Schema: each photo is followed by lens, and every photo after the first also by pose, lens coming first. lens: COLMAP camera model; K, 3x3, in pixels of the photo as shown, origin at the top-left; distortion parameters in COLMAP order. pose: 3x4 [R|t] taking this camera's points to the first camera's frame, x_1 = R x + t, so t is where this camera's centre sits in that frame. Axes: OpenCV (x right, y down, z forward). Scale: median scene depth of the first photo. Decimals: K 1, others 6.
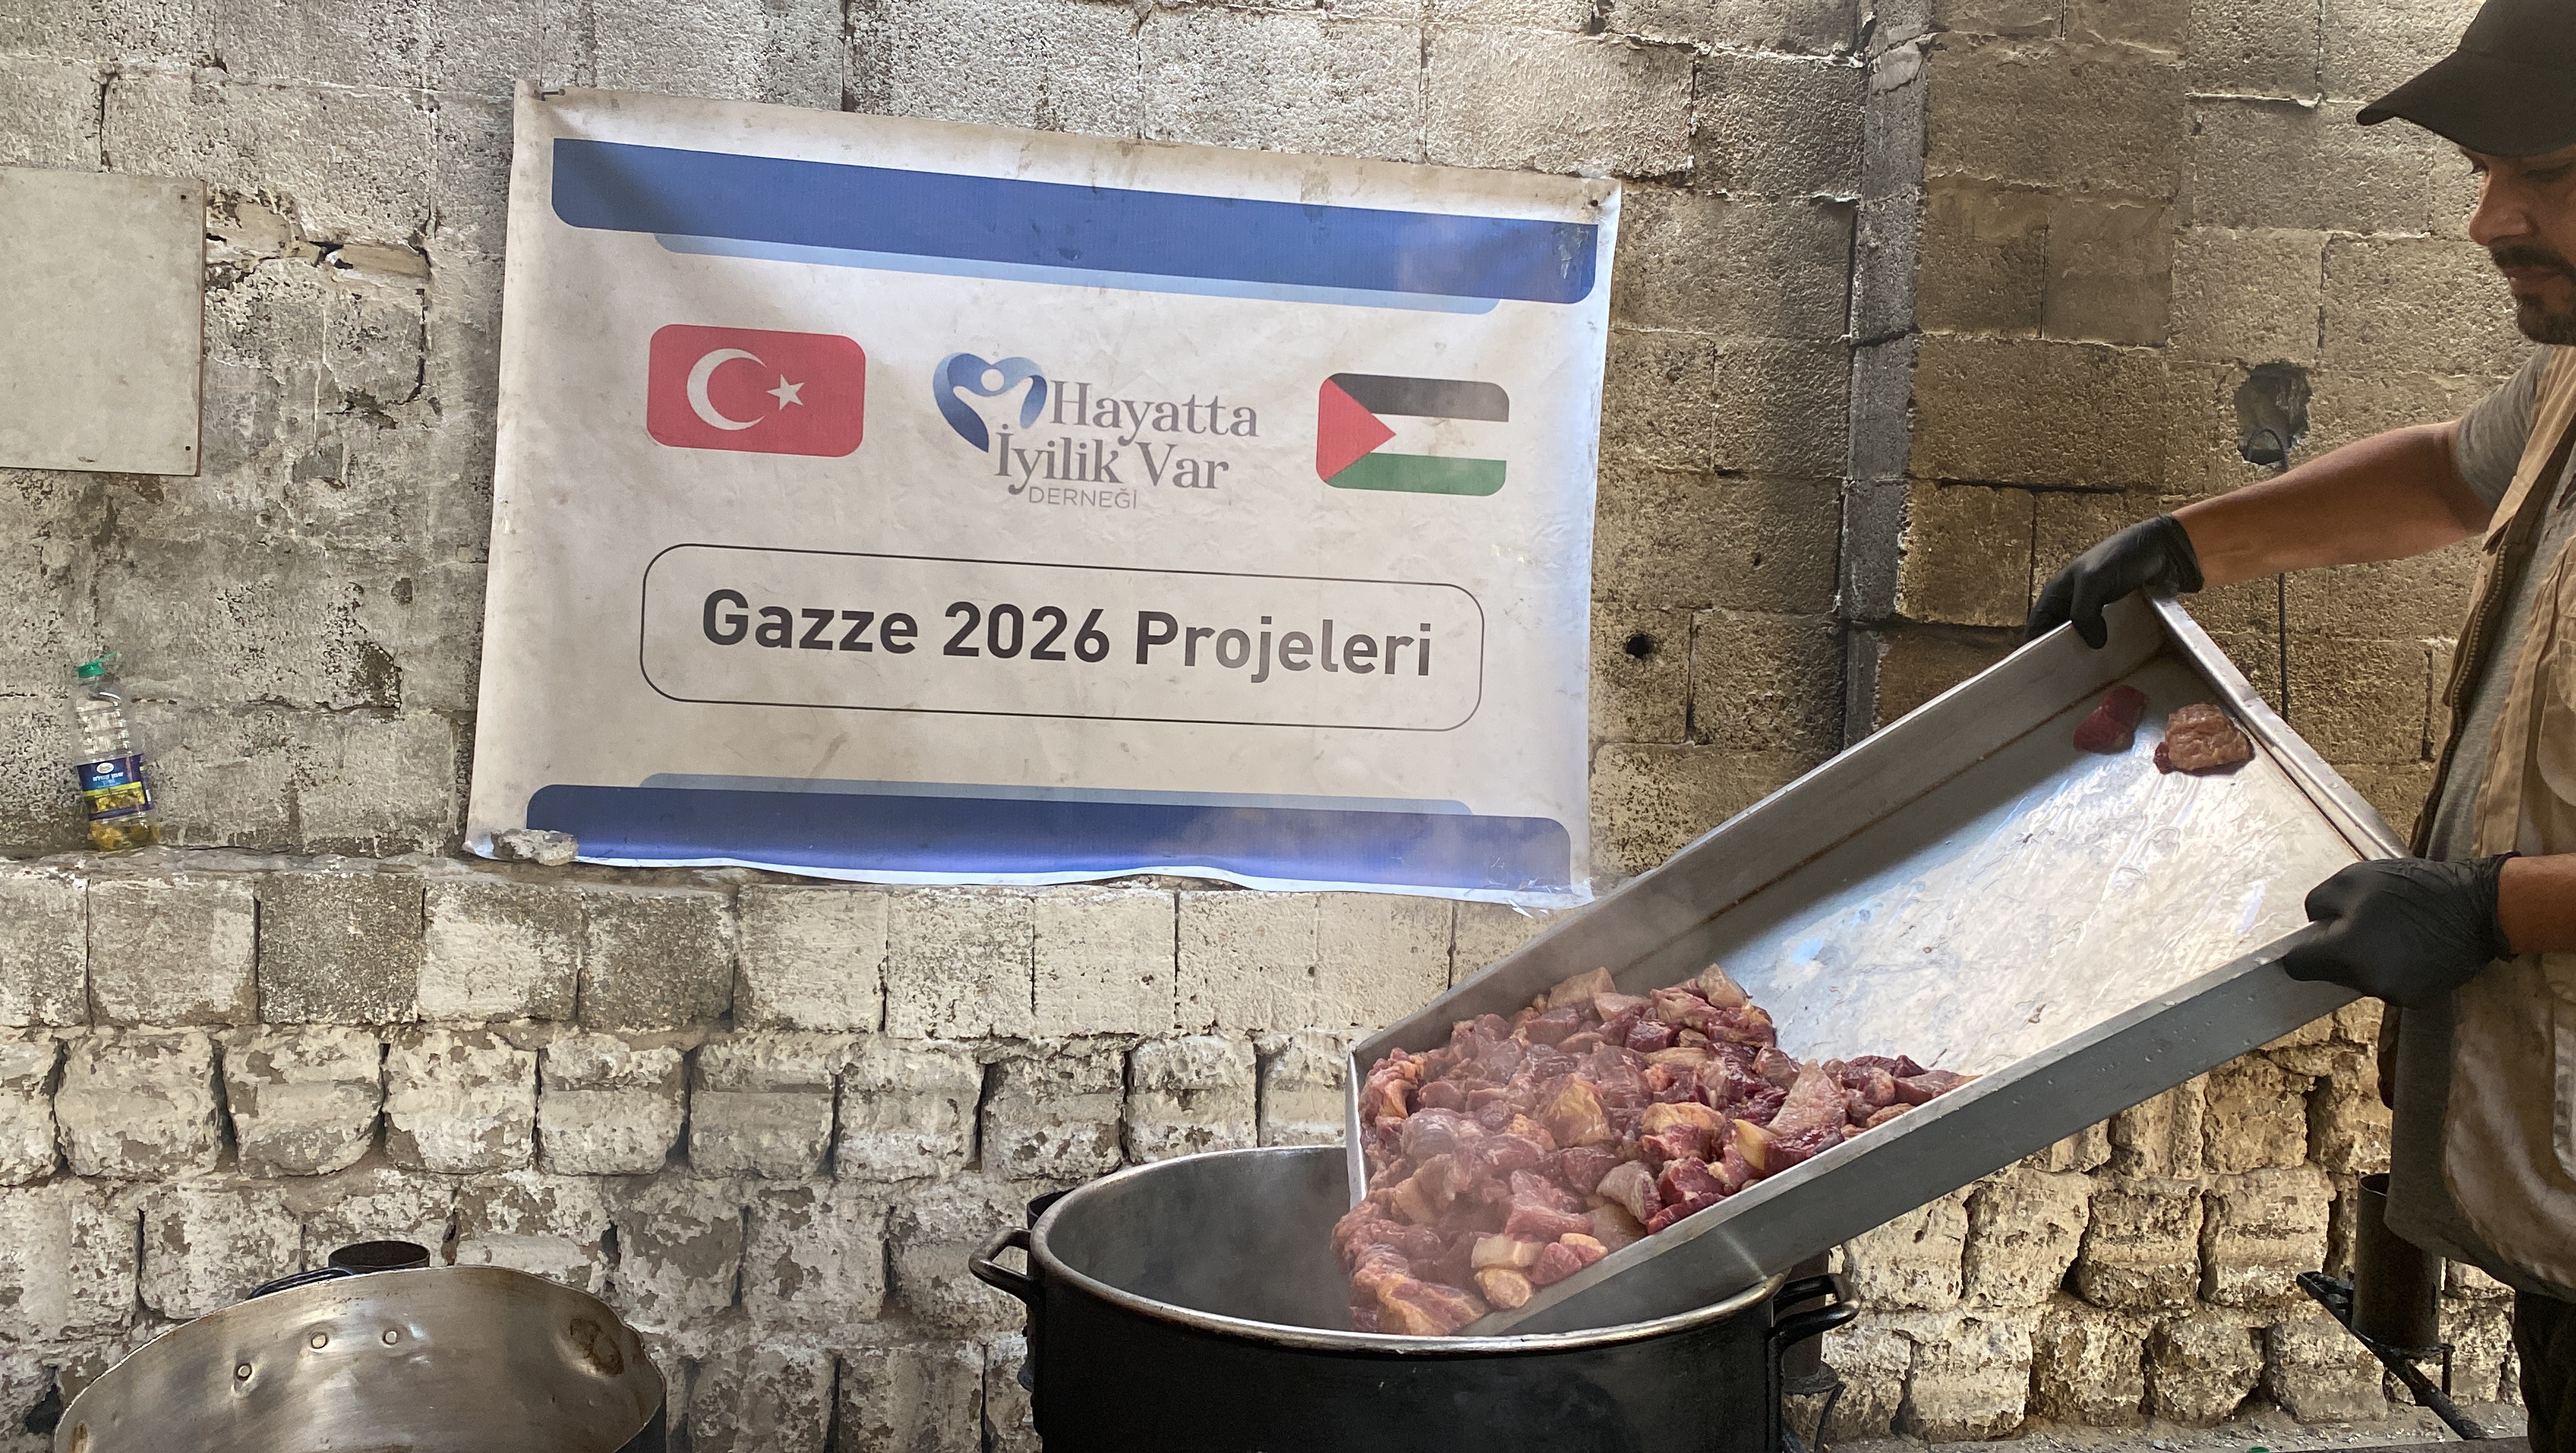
lens RADIAL K [[2204.9, 0, 1277.9], [0, 2204.9, 685.9], [0, 0, 1]] dist [0.107661, -0.216605]
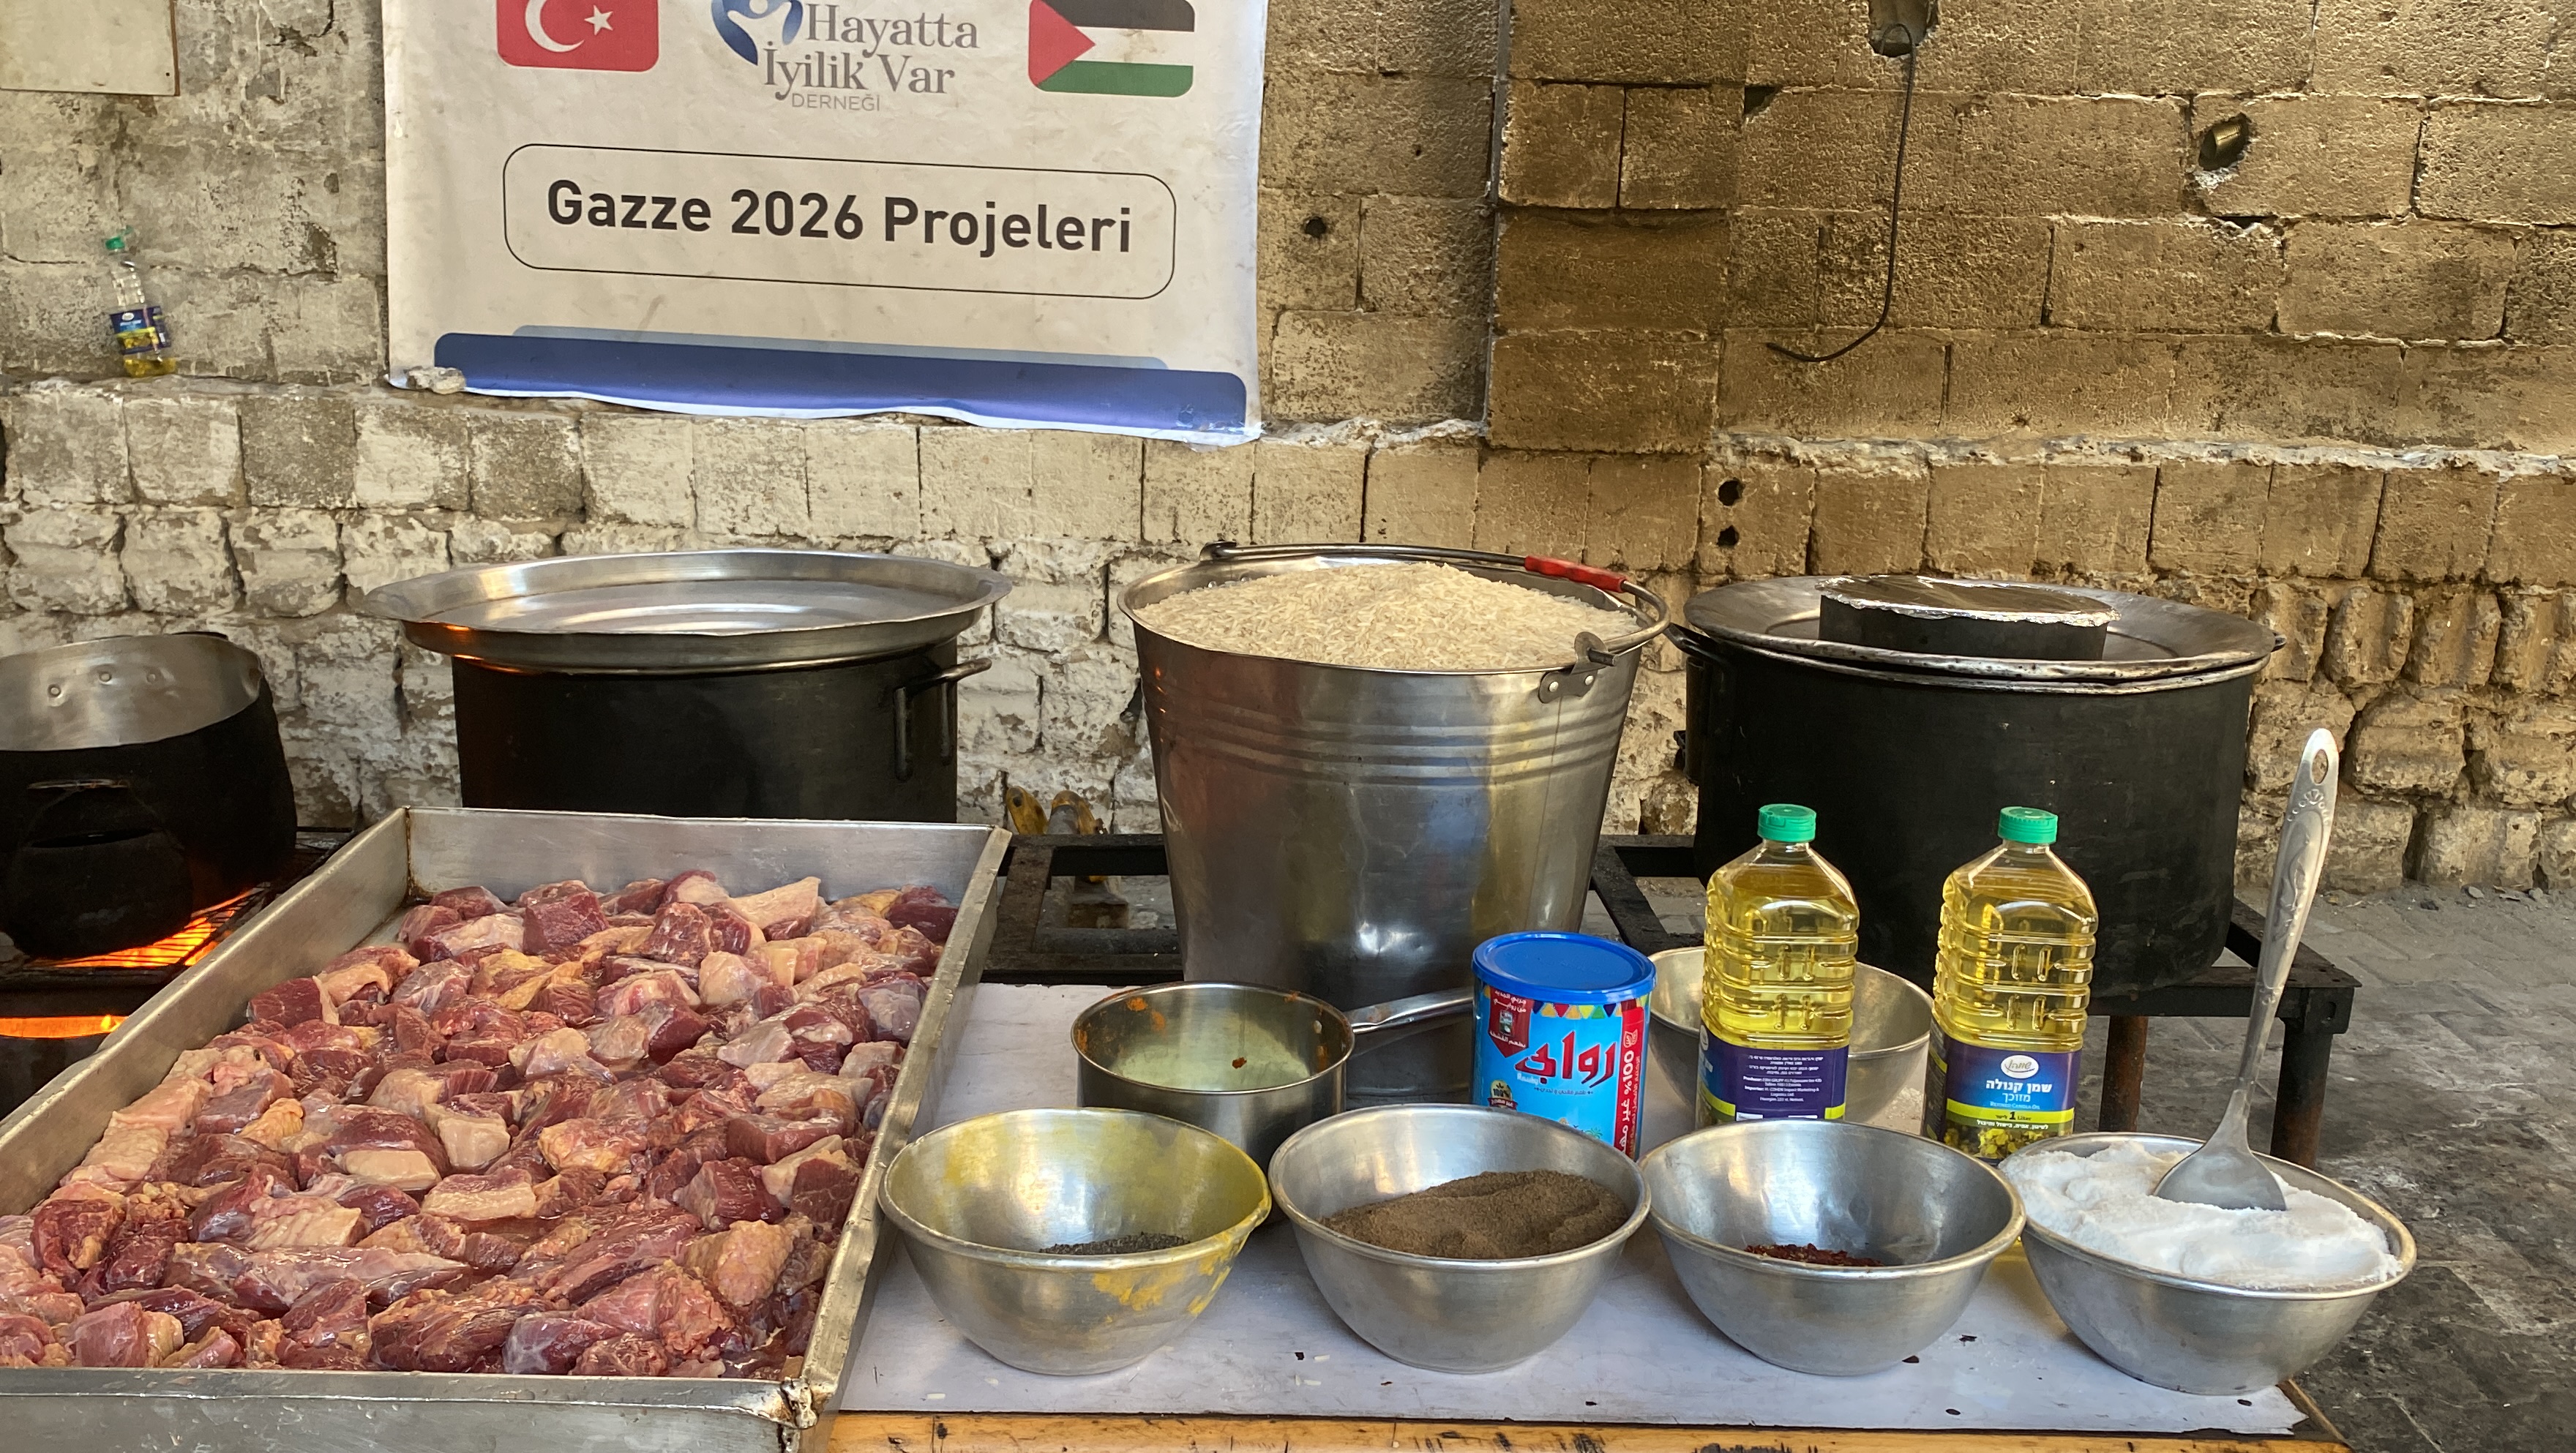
lens RADIAL K [[2204.9, 0, 1277.9], [0, 2204.9, 685.9], [0, 0, 1]] dist [0.107661, -0.216605]
pose [[0.981803, 0.036968, -0.186268, 0.397796], [-0.001890, 0.982722, 0.185078, 0.004652], [0.189892, -0.181359, 0.964909, -0.210308]]
